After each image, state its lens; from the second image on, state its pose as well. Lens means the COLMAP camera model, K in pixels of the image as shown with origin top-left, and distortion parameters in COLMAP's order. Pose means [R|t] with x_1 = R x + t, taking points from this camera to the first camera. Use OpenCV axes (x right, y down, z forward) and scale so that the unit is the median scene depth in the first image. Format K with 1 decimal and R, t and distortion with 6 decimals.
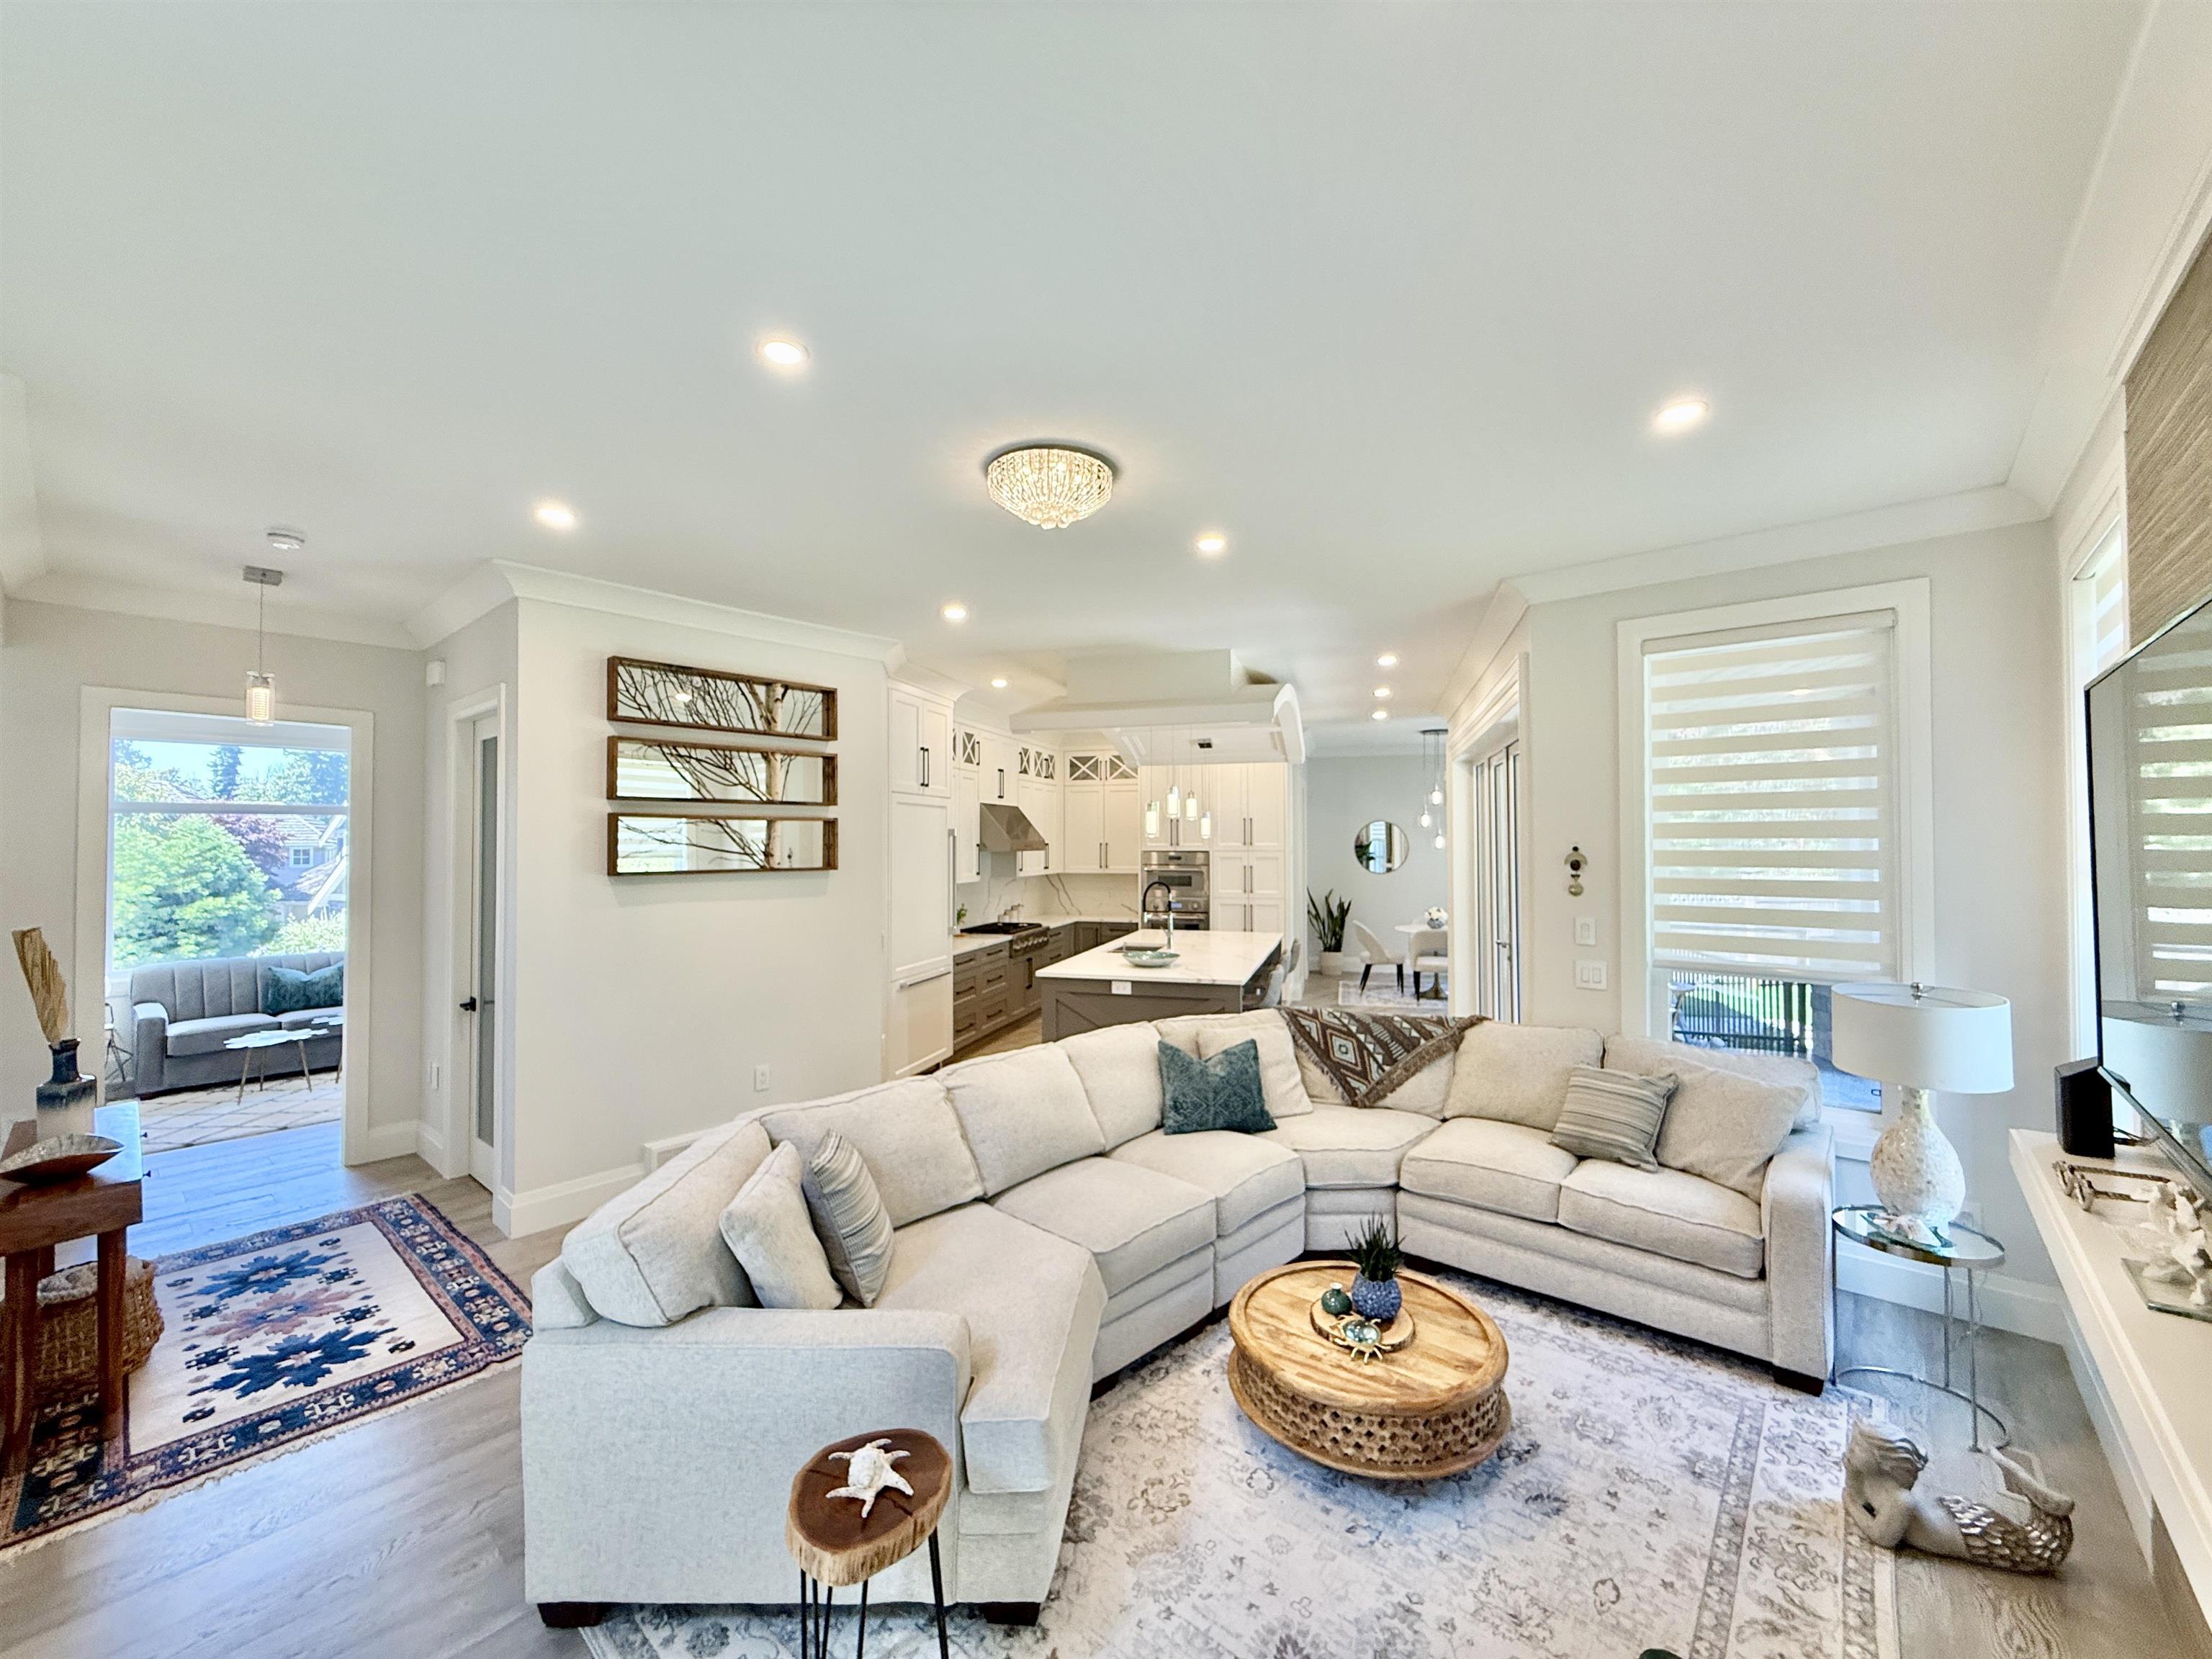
lens RADIAL K [[884.7, 0, 1106.0], [0, 884.7, 829.5], [0, 0, 1]] dist [-0.000310, -0.000022]
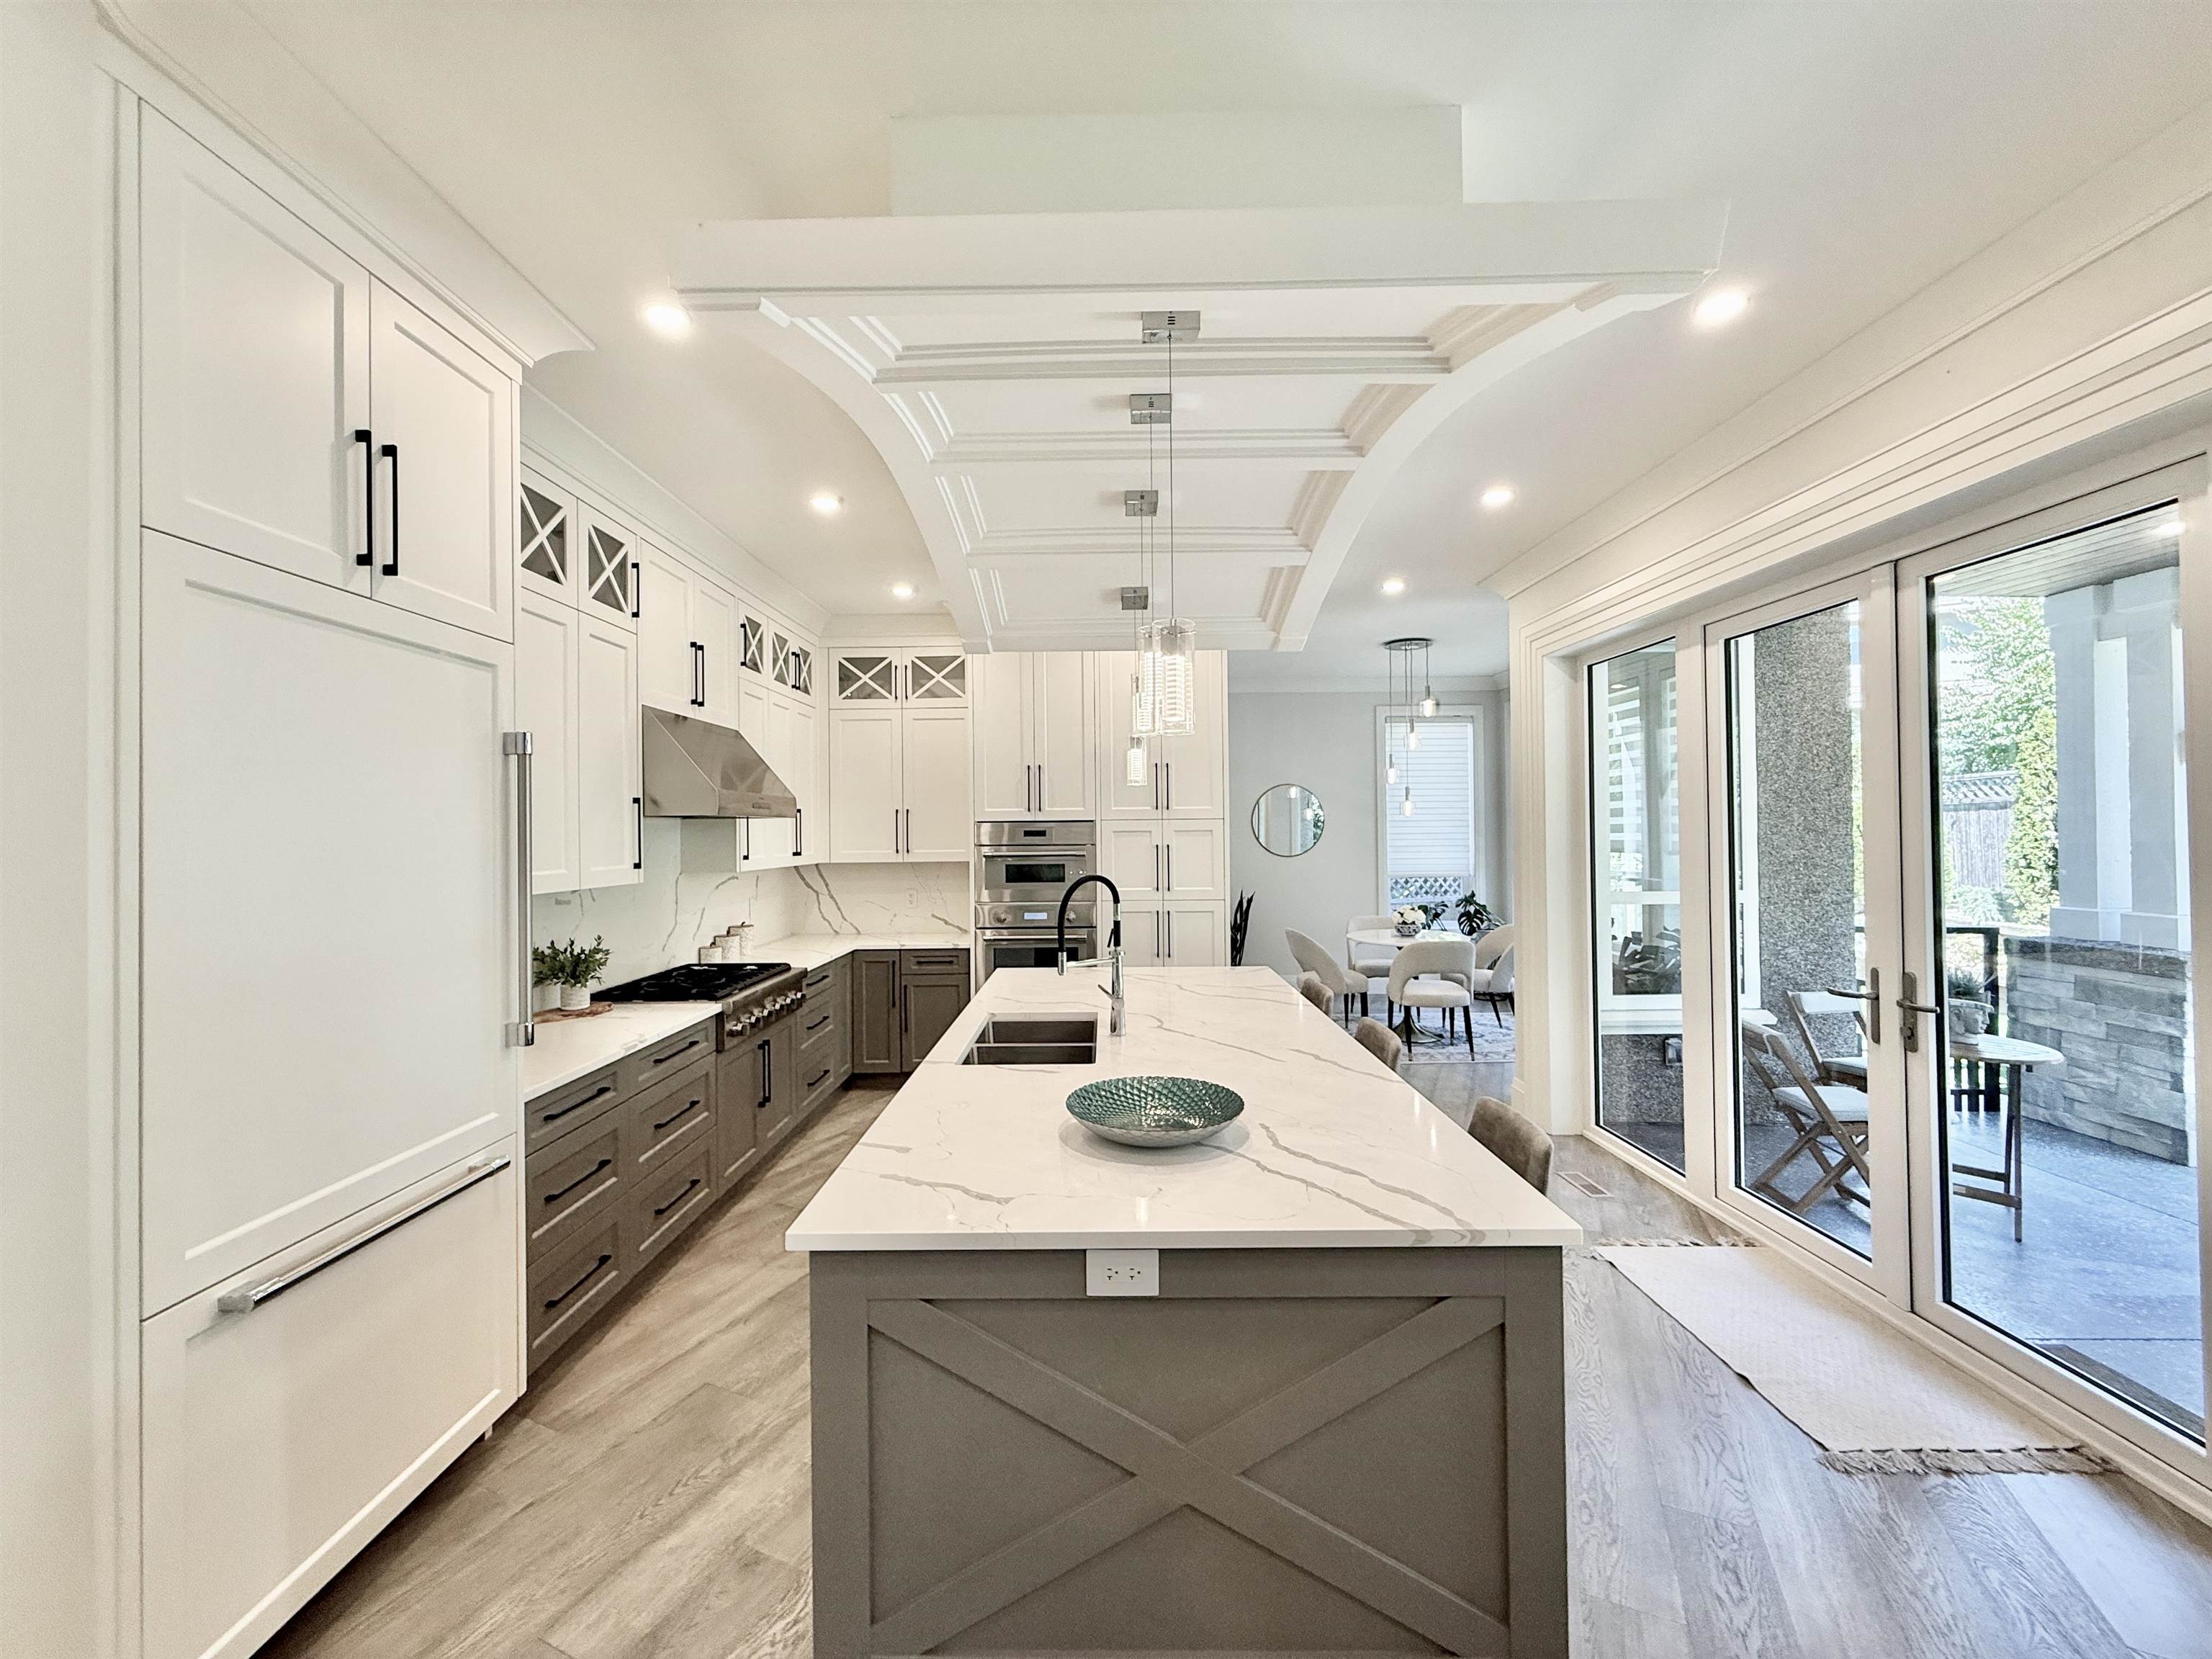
lens RADIAL K [[877.0, 0, 1102.7], [0, 877.0, 827.3], [0, 0, 1]] dist [0.001102, 0.000493]
pose [[0.961253, -0.005281, 0.275617, -0.074386], [0.003069, 0.999960, 0.008455, 0.049022], [-0.275650, -0.007282, 0.961230, 0.906458]]
